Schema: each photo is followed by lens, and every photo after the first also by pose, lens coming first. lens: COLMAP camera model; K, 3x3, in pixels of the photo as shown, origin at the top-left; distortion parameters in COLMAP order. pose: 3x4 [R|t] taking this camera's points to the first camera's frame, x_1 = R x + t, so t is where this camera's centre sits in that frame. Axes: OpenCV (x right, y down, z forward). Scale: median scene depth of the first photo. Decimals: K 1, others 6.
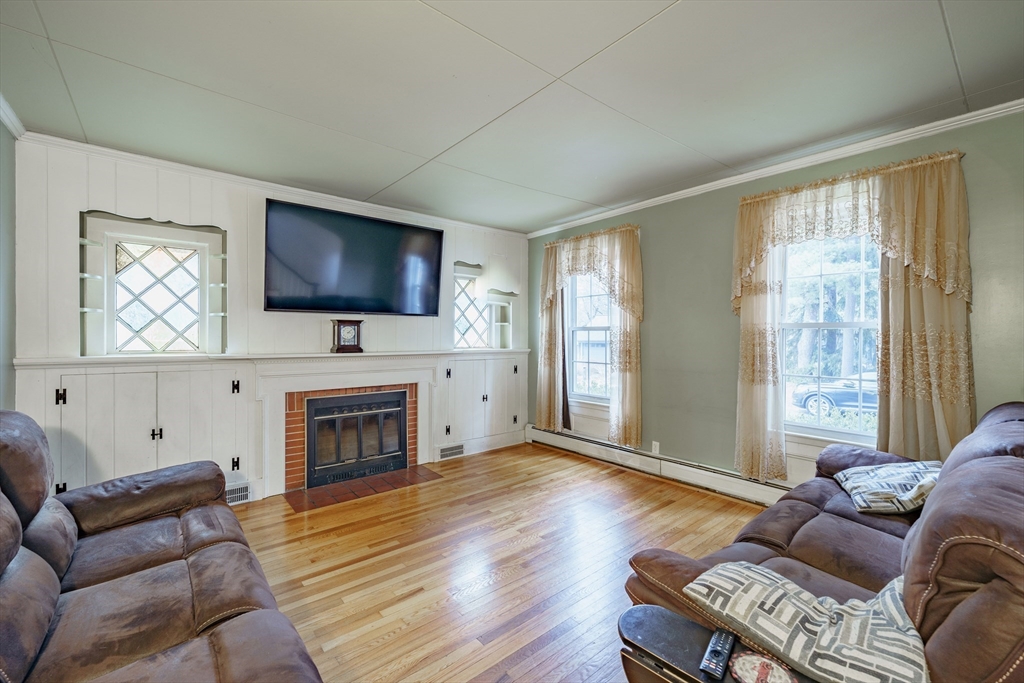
lens RADIAL K [[430.6, 0, 514.0], [0, 430.6, 336.9], [0, 0, 1]] dist [-0.000238, -0.000155]
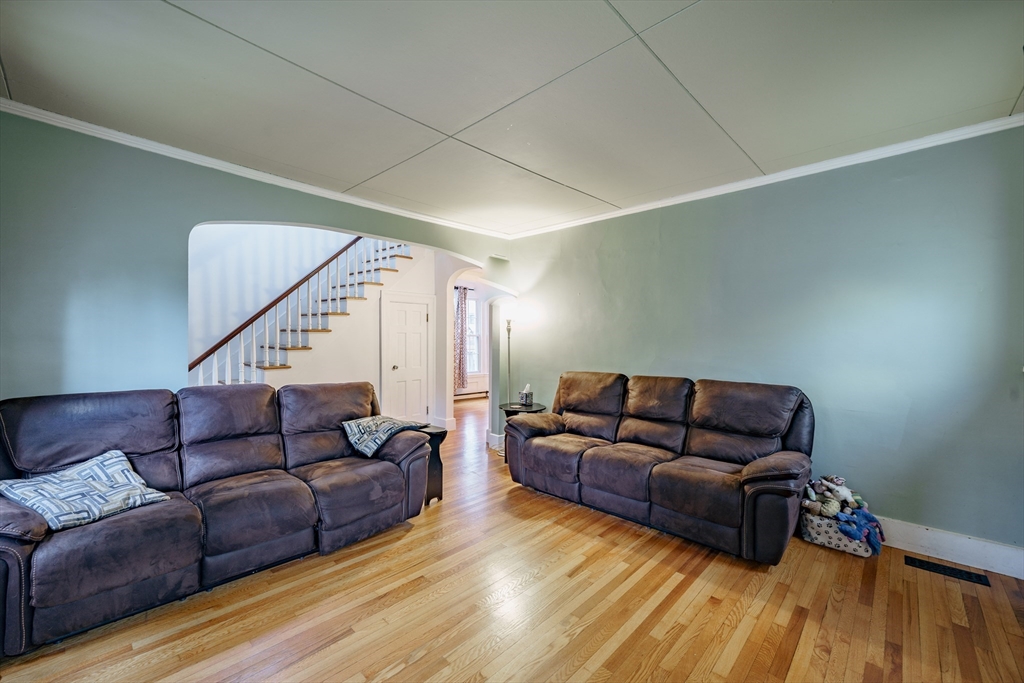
lens RADIAL K [[415.1, 0, 508.0], [0, 415.1, 331.6], [0, 0, 1]] dist [0.000727, -0.000356]
pose [[-0.994080, -0.011438, -0.108046, 0.035413], [-0.009272, 0.999746, -0.020532, -0.003009], [0.108253, -0.019408, -0.993934, 1.214889]]
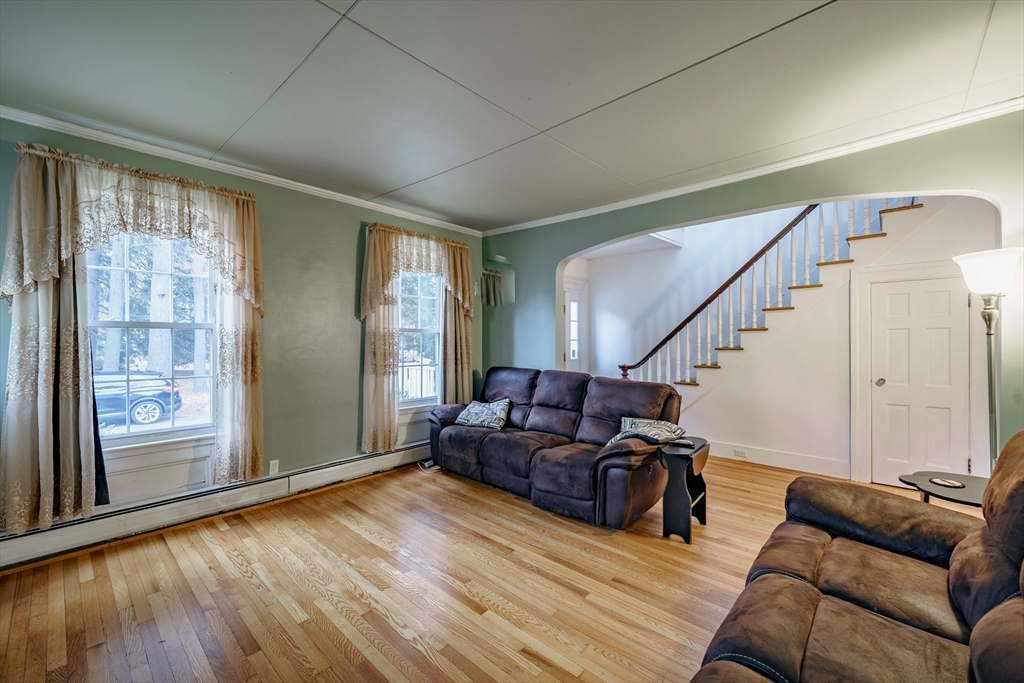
lens RADIAL K [[416.5, 0, 515.3], [0, 416.5, 339.5], [0, 0, 1]] dist [0.000629, -0.000097]
pose [[-0.135638, -0.005415, 0.990744, -0.591011], [-0.002437, 0.999984, 0.005132, -0.003528], [-0.990755, -0.001719, -0.135649, 0.671943]]
